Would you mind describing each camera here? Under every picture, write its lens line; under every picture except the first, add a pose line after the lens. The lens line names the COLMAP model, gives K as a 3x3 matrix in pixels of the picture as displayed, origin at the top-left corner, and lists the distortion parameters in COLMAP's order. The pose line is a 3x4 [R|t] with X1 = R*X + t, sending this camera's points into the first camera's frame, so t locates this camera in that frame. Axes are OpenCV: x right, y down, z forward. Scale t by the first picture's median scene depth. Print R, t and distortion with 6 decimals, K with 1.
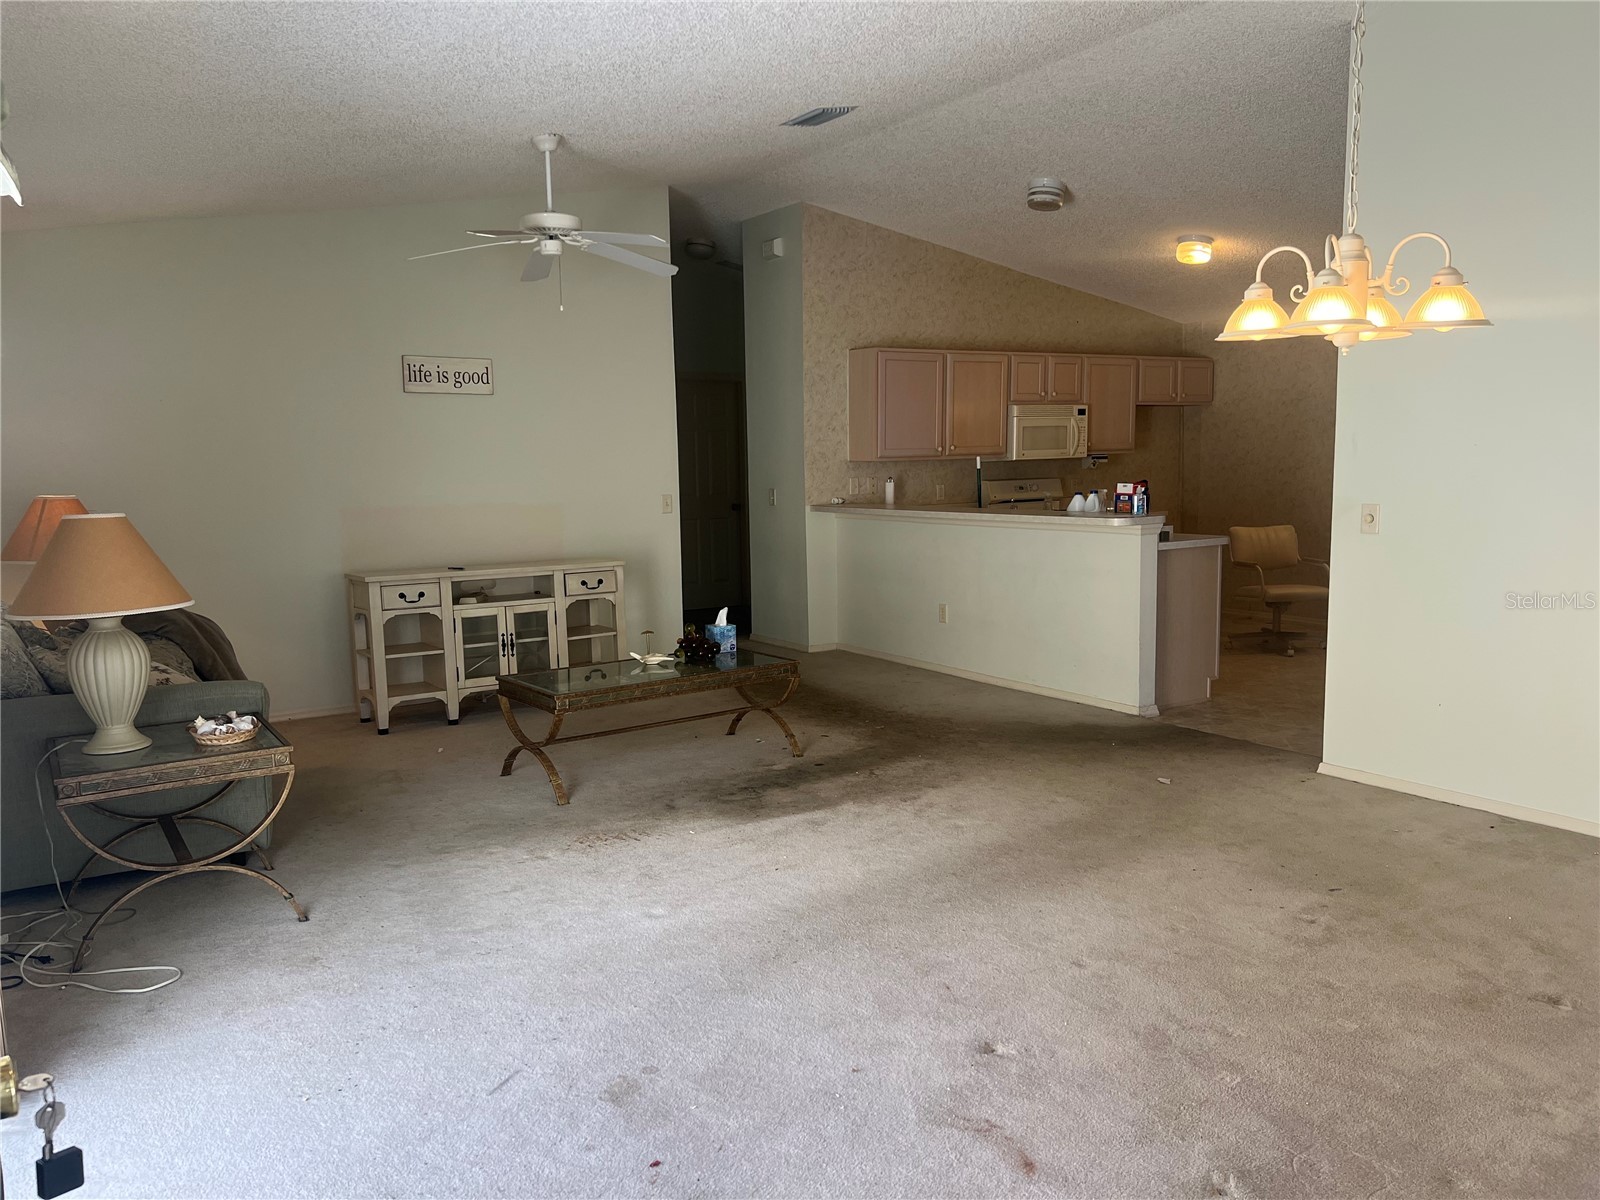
lens RADIAL K [[1202.4, 0, 794.7], [0, 1202.4, 596.8], [0, 0, 1]] dist [0.014113, 0.000885]
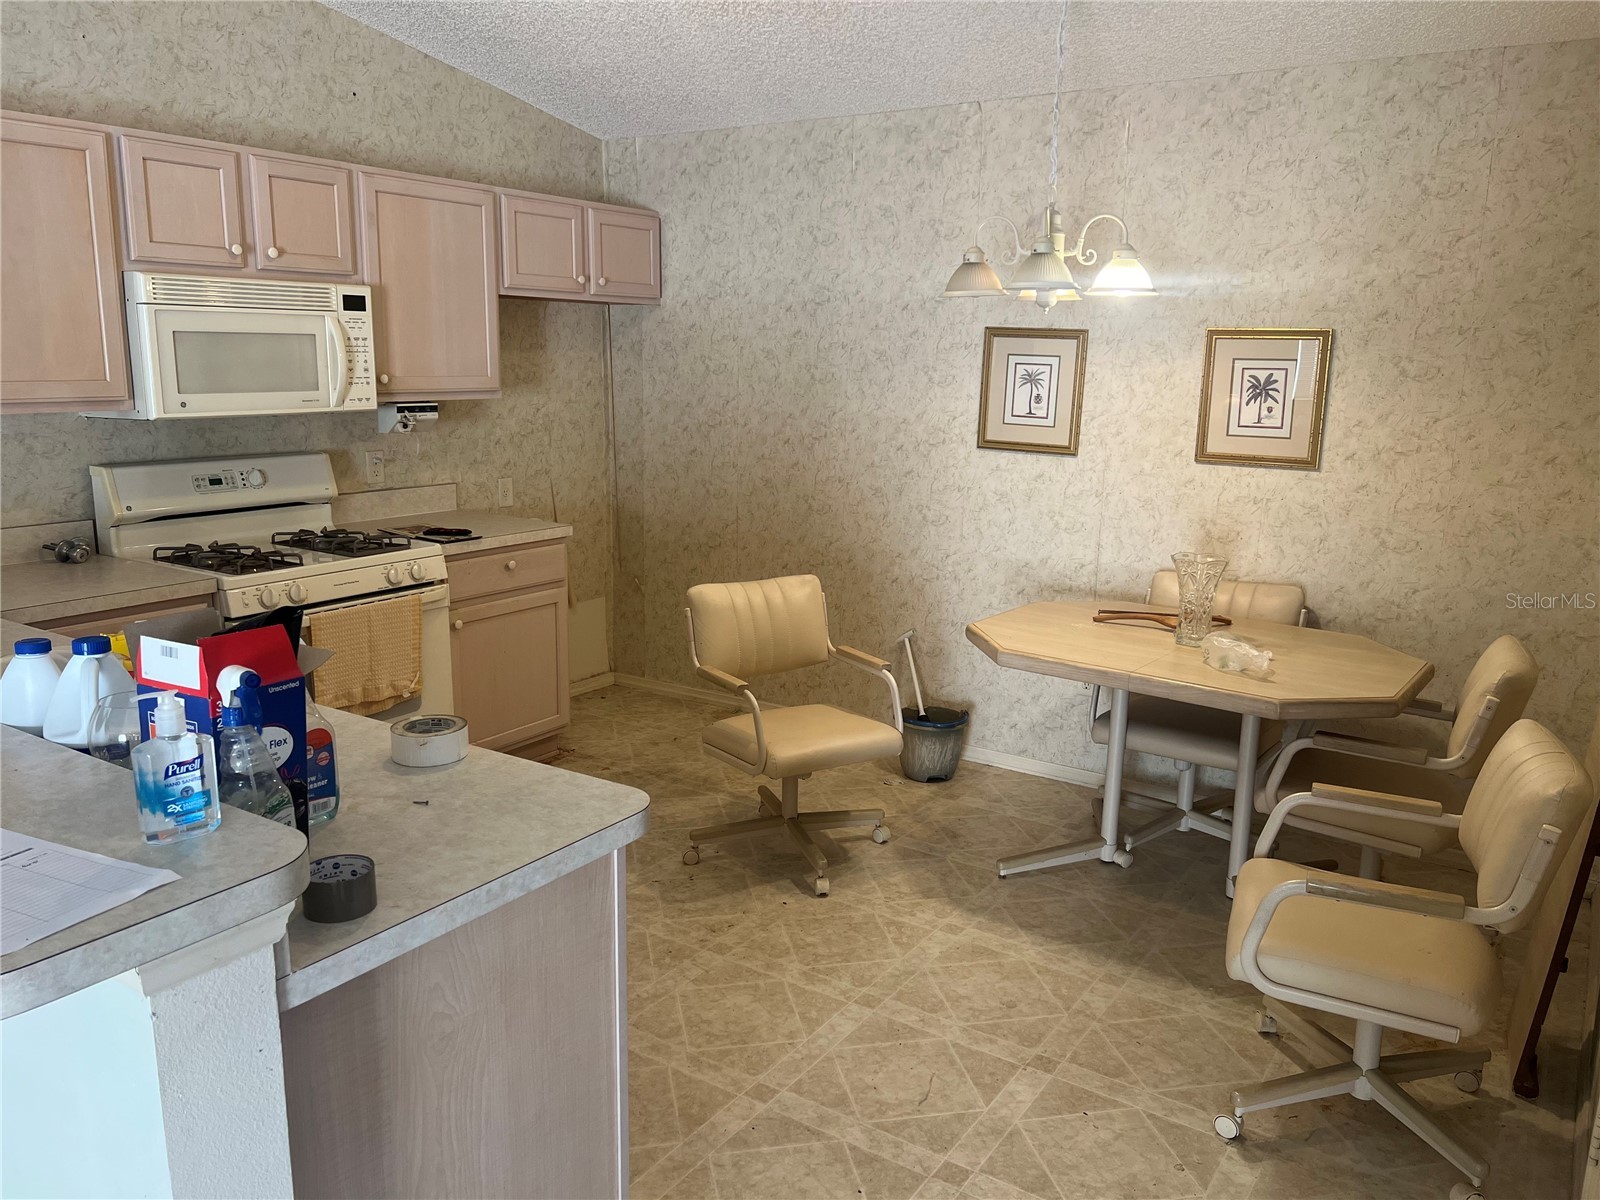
lens RADIAL K [[1202.4, 0, 797.9], [0, 1202.4, 606.7], [0, 0, 1]] dist [0.014113, 0.000885]
pose [[0.916331, -0.045856, 0.397786, 0.207928], [0.012051, 0.996129, 0.087072, -0.082177], [-0.400239, -0.074993, 0.913337, 0.543284]]
